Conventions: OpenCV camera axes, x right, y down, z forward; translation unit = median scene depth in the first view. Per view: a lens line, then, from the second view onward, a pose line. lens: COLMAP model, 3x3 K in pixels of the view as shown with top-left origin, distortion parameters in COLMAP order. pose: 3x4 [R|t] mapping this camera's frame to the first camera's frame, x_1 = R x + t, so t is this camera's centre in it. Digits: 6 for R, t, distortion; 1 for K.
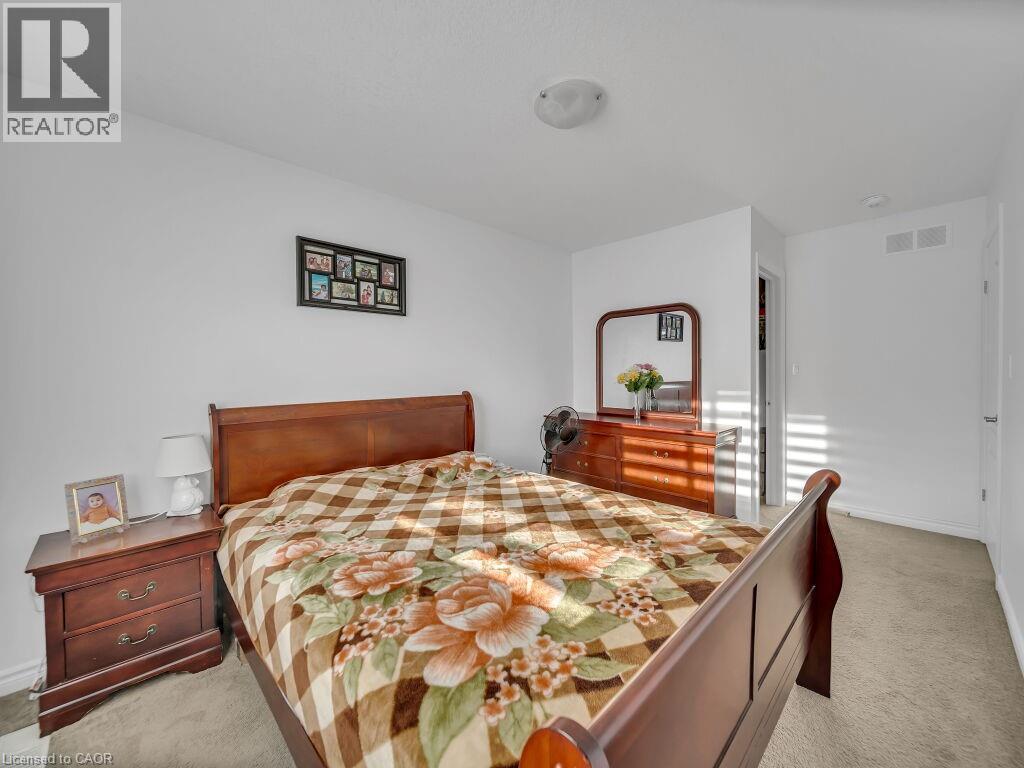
lens RADIAL K [[409.0, 0, 511.2], [0, 409.0, 376.7], [0, 0, 1]] dist [0.000500, -0.002323]
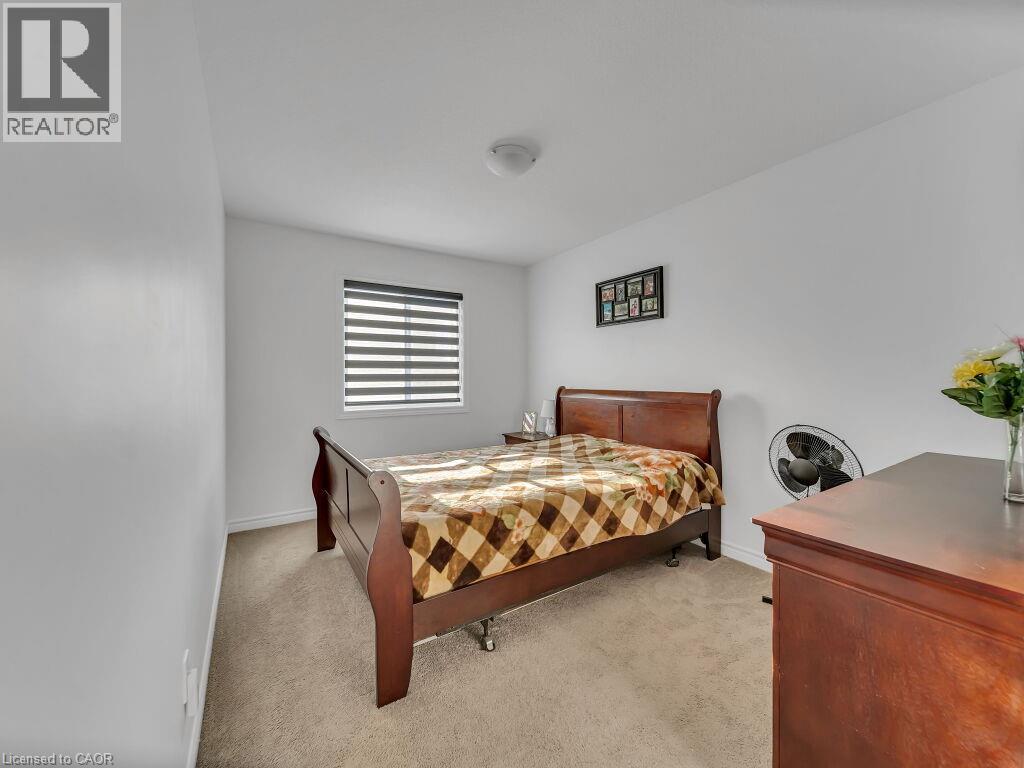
lens RADIAL K [[409.0, 0, 511.2], [0, 409.0, 376.7], [0, 0, 1]] dist [0.000500, -0.002323]
pose [[-0.182536, 0.018607, -0.983023, 0.983114], [0.000985, 0.999824, 0.018743, -0.011343], [0.983199, 0.002453, -0.182522, 0.867567]]
